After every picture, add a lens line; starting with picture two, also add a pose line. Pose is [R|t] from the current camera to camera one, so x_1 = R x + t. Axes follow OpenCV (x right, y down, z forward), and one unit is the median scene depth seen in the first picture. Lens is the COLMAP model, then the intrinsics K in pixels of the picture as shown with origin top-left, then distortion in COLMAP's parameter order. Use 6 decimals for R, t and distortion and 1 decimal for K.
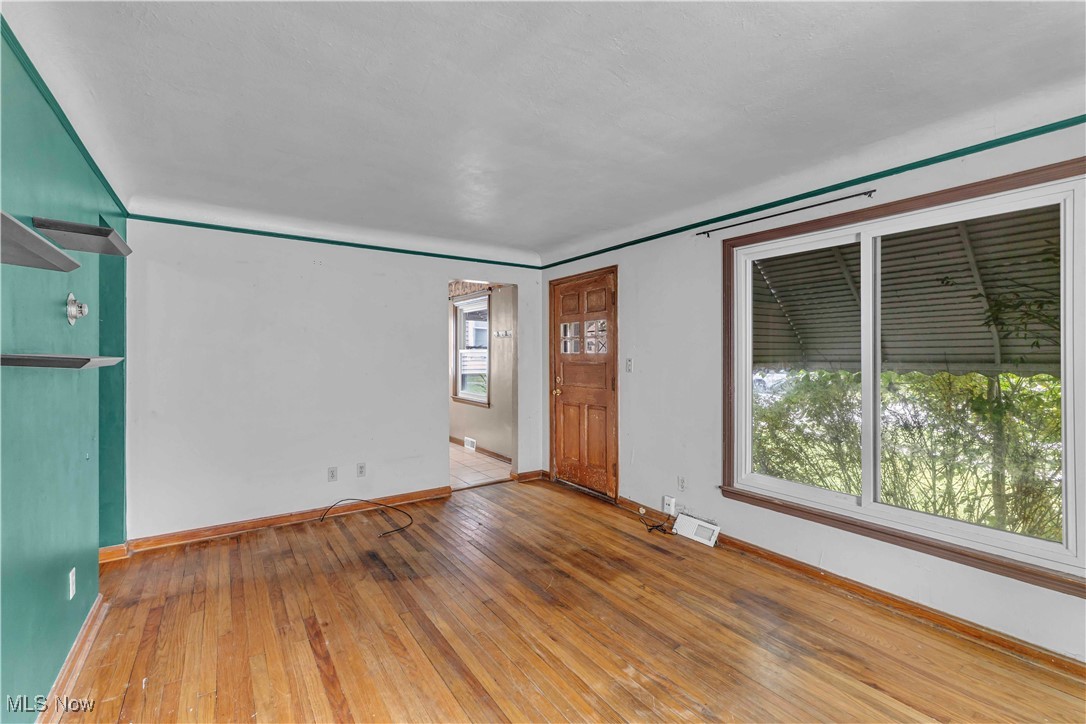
lens RADIAL K [[468.8, 0, 546.6], [0, 468.8, 354.5], [0, 0, 1]] dist [0.010165, -0.003445]
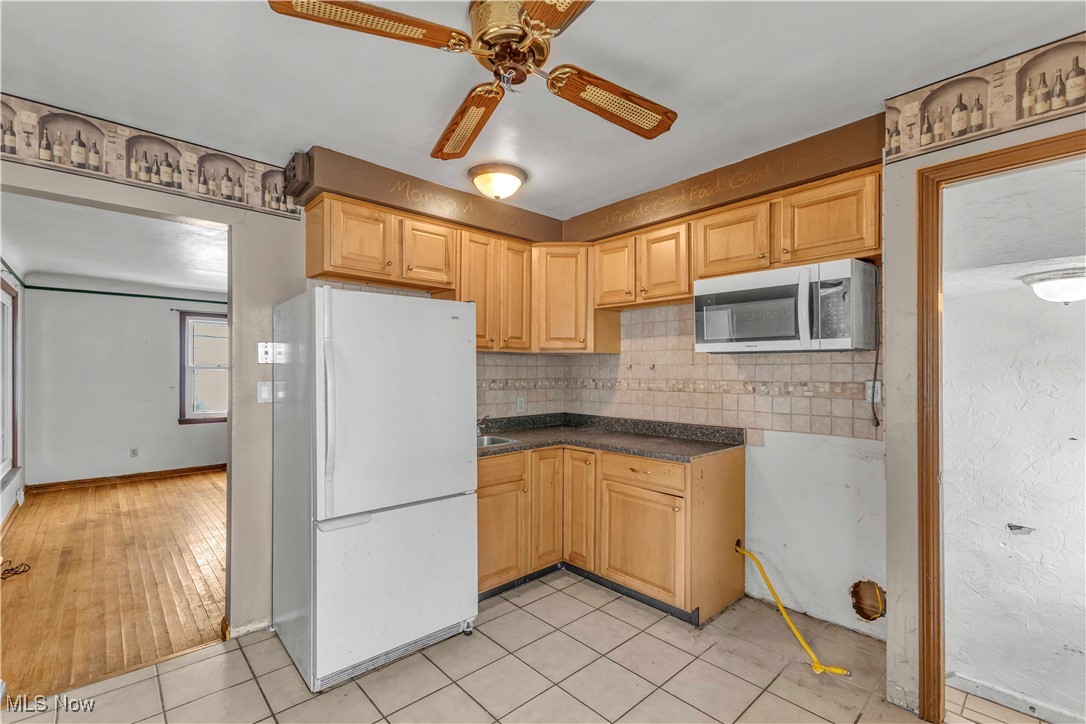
lens RADIAL K [[468.8, 0, 544.4], [0, 468.8, 365.5], [0, 0, 1]] dist [0.010165, -0.003445]
pose [[-0.989398, 0.003537, -0.145186, -0.682642], [0.006066, 0.999837, -0.016981, 0.009364], [0.145102, -0.017682, -0.989259, 2.220199]]
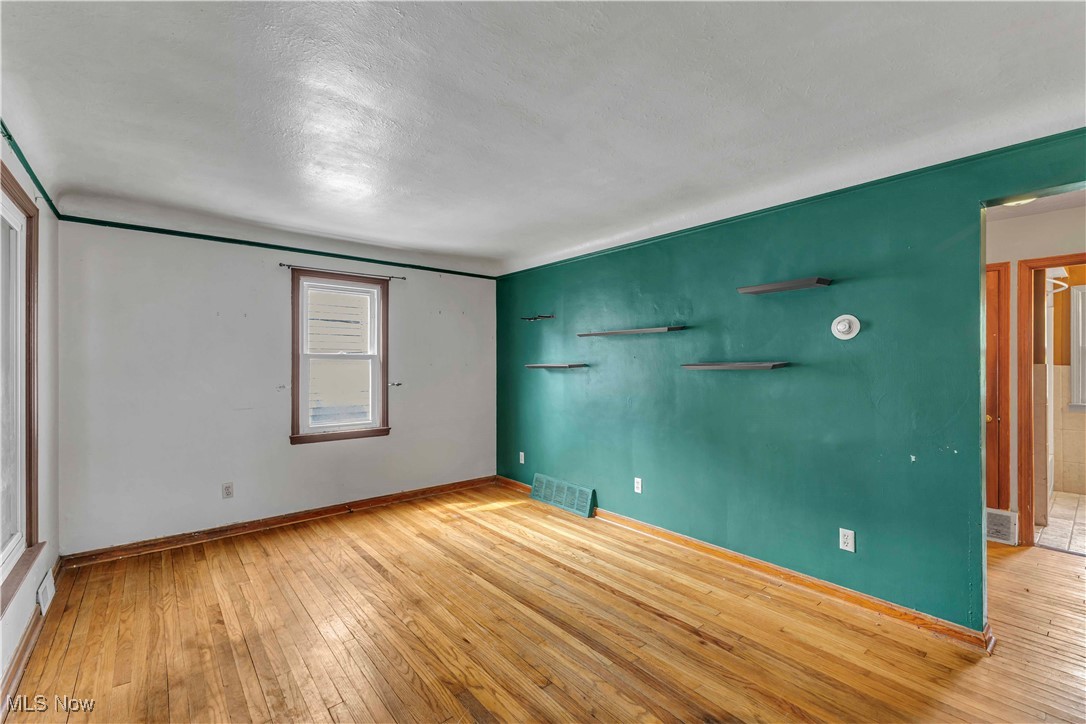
lens RADIAL K [[468.8, 0, 546.4], [0, 468.8, 358.4], [0, 0, 1]] dist [0.010165, -0.003445]
pose [[-0.996056, 0.001704, -0.088705, -0.046955], [0.002986, 0.999893, -0.014318, 0.002832], [0.088671, -0.014526, -0.995955, 1.390997]]
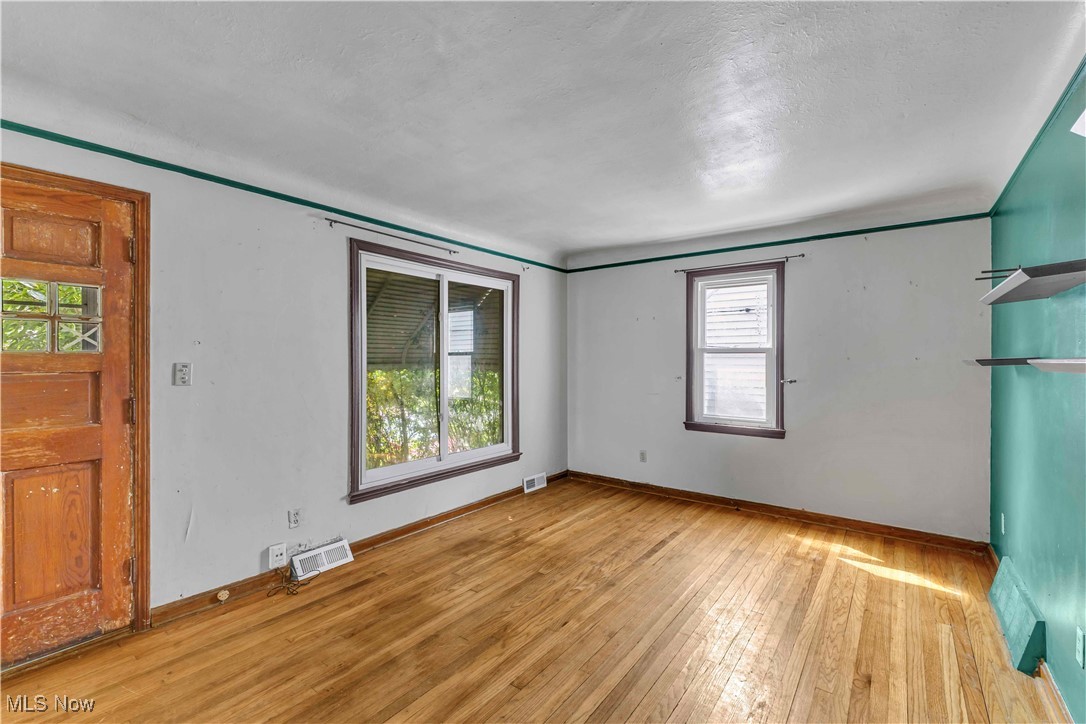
lens RADIAL K [[468.8, 0, 539.4], [0, 468.8, 358.0], [0, 0, 1]] dist [0.010165, -0.003445]
pose [[-0.304793, 0.001642, 0.952417, -0.668195], [-0.003381, 0.999990, -0.002806, 0.003649], [-0.952413, -0.004075, -0.304785, 0.939179]]
